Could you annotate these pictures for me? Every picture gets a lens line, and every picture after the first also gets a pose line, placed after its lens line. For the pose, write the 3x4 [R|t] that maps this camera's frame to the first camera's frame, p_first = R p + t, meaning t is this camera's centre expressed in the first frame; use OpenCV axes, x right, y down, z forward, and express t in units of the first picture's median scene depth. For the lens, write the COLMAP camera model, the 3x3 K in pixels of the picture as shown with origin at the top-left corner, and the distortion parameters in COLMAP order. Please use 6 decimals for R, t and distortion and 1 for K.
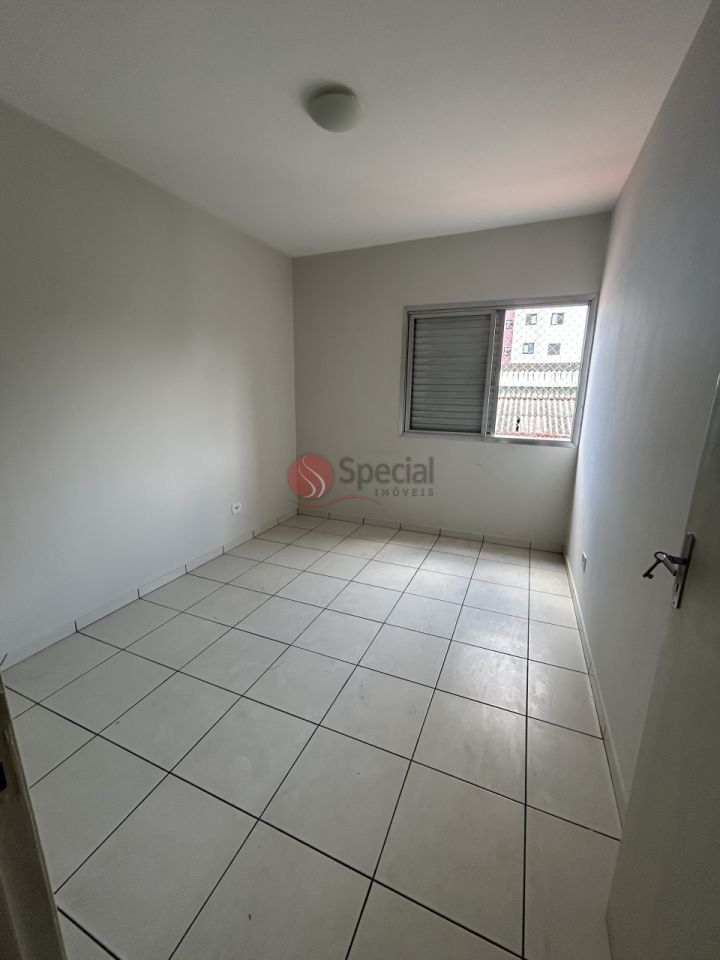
lens RADIAL K [[388.2, 0, 360.0], [0, 388.2, 480.0], [0, 0, 1]] dist [-0.003312, 0.000839]
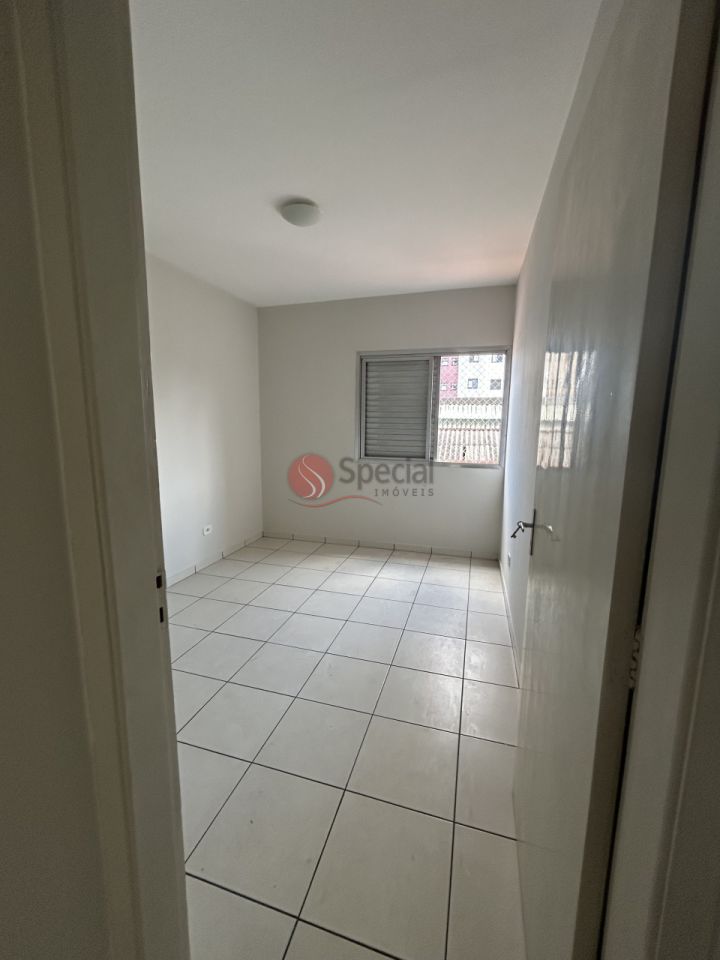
lens RADIAL K [[388.2, 0, 360.0], [0, 388.2, 480.0], [0, 0, 1]] dist [-0.003312, 0.000839]
pose [[0.993625, -0.018625, 0.111183, -0.014705], [0.027455, 0.996542, -0.078423, 0.030633], [-0.109338, 0.080975, 0.990701, -0.132350]]
